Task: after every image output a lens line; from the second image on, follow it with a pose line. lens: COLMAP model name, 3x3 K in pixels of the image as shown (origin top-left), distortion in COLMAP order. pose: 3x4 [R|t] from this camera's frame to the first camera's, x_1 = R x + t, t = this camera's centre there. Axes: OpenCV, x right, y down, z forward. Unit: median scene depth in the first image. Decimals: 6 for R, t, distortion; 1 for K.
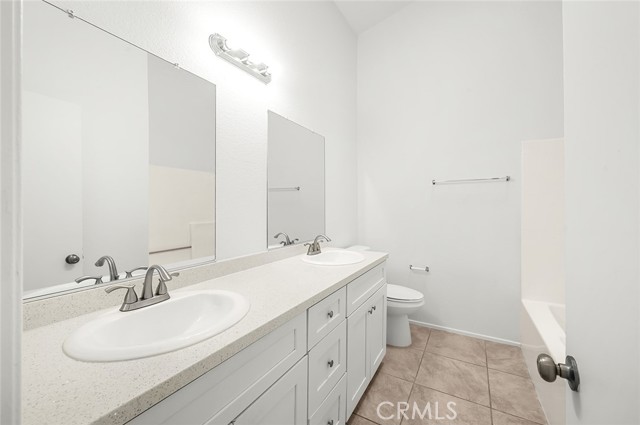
lens RADIAL K [[261.9, 0, 326.2], [0, 261.9, 209.8], [0, 0, 1]] dist [-0.001997, 0.000096]
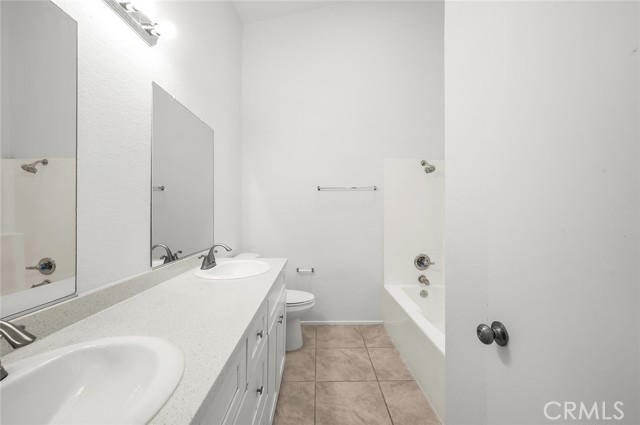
lens RADIAL K [[261.9, 0, 325.8], [0, 261.9, 214.0], [0, 0, 1]] dist [-0.001997, 0.000096]
pose [[0.856118, -0.005105, 0.516755, -0.148253], [0.005420, 0.999985, 0.000899, -0.001045], [-0.516752, 0.002032, 0.856133, 0.084954]]
